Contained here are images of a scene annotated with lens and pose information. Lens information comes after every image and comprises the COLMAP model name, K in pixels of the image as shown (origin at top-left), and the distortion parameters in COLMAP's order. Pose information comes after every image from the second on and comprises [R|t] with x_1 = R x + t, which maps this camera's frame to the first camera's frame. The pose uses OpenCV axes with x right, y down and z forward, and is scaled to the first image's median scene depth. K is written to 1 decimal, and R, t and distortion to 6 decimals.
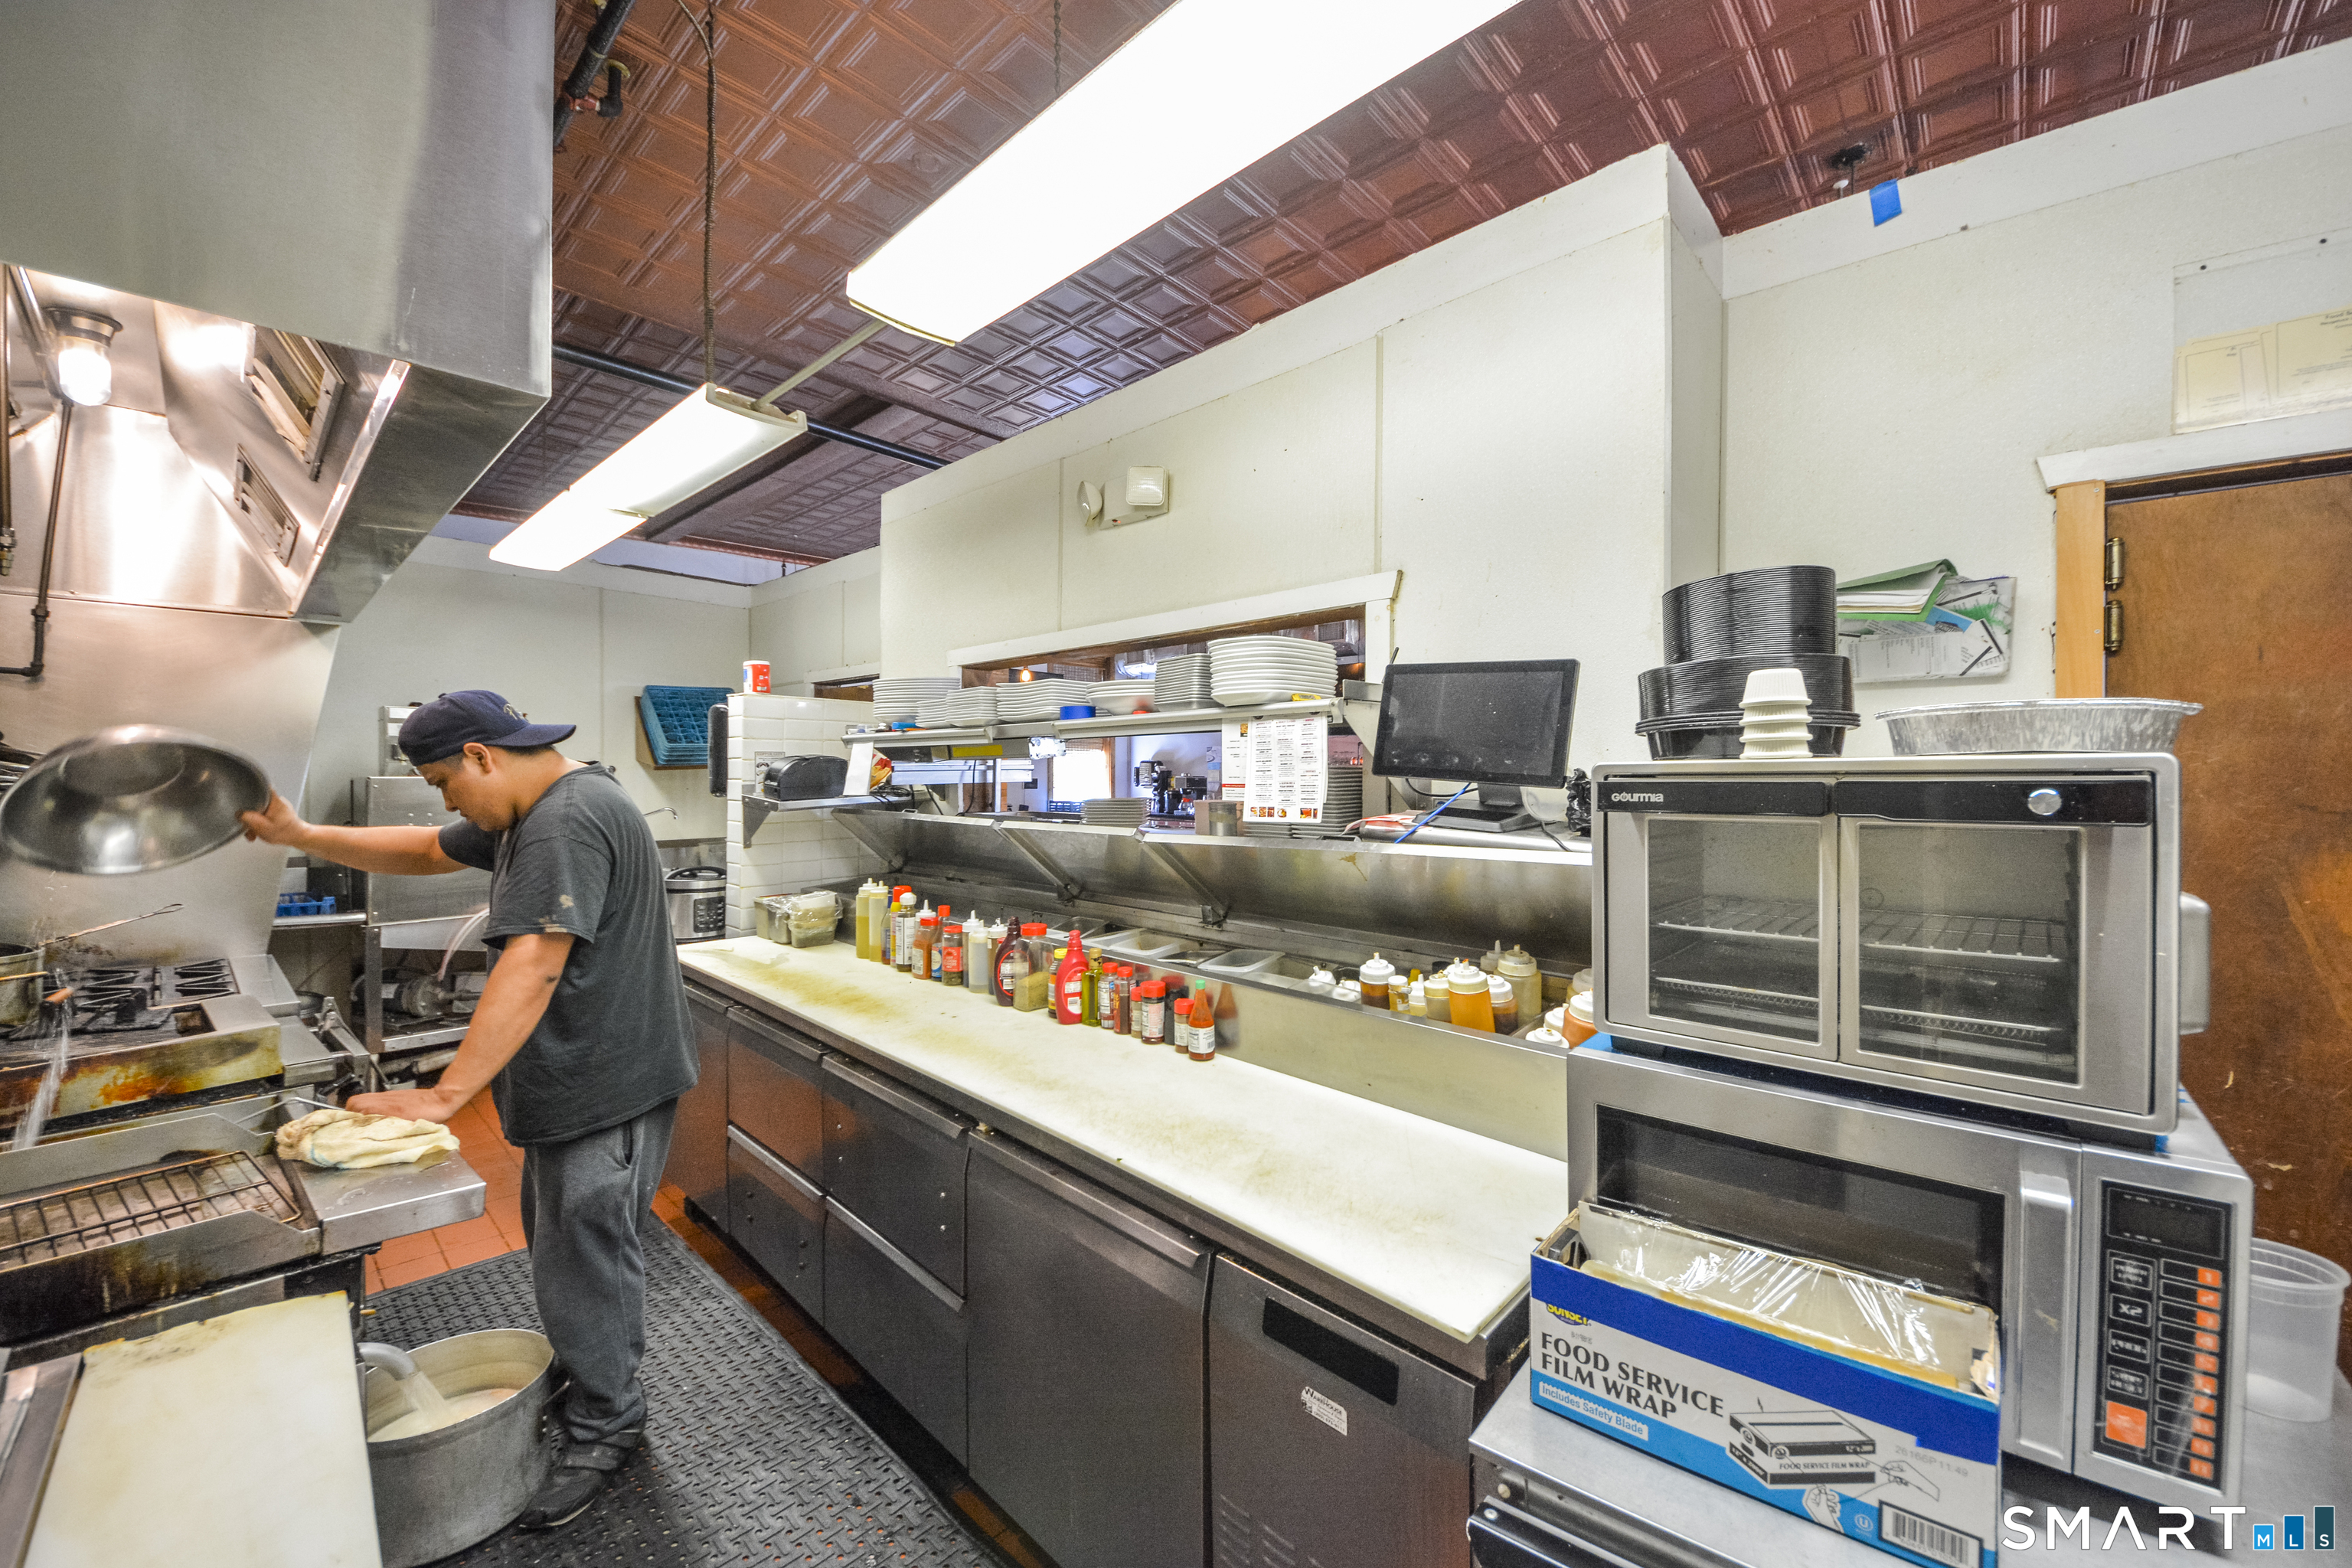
lens RADIAL K [[908.9, 0, 1176.0], [0, 908.9, 784.0], [0, 0, 1]] dist [0.033427, -0.021689]
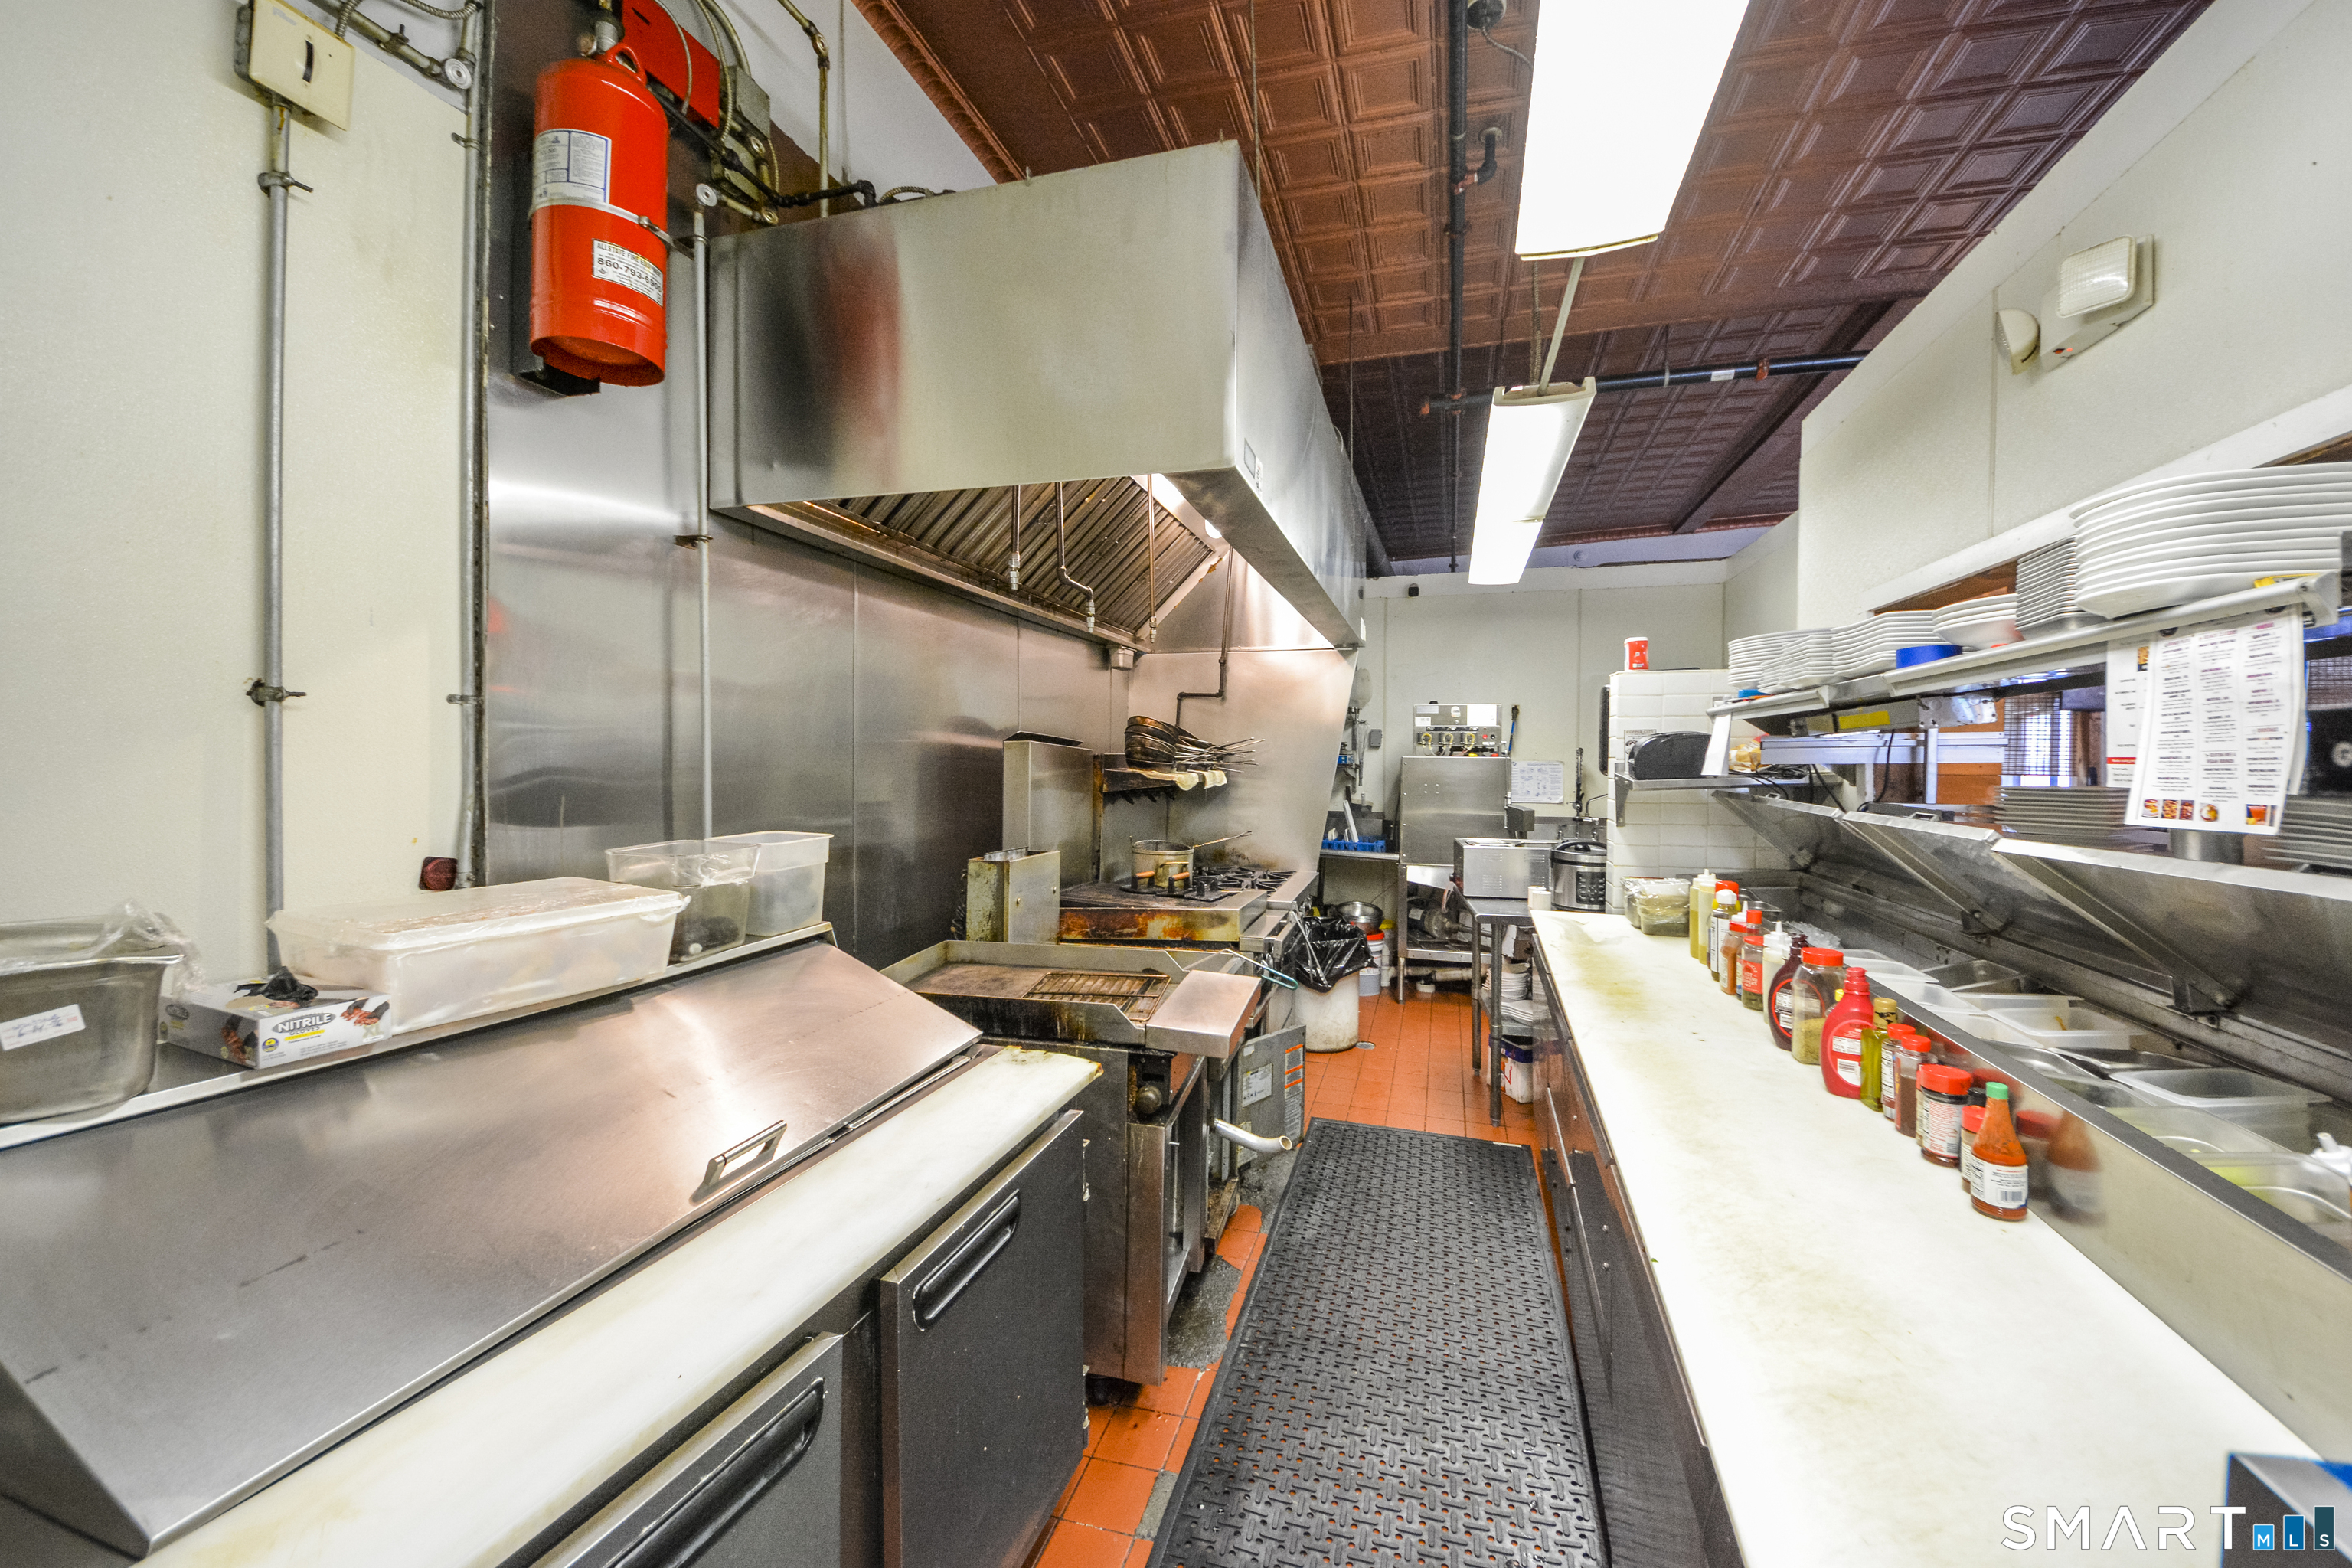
lens RADIAL K [[876.4, 0, 1203.0], [0, 876.4, 765.4], [0, 0, 1]] dist [0.022883, -0.018834]
pose [[0.436747, 0.008911, -0.899540, 0.259399], [-0.015131, 0.999882, 0.002558, 0.010298], [0.899457, 0.012493, 0.436831, 0.226171]]
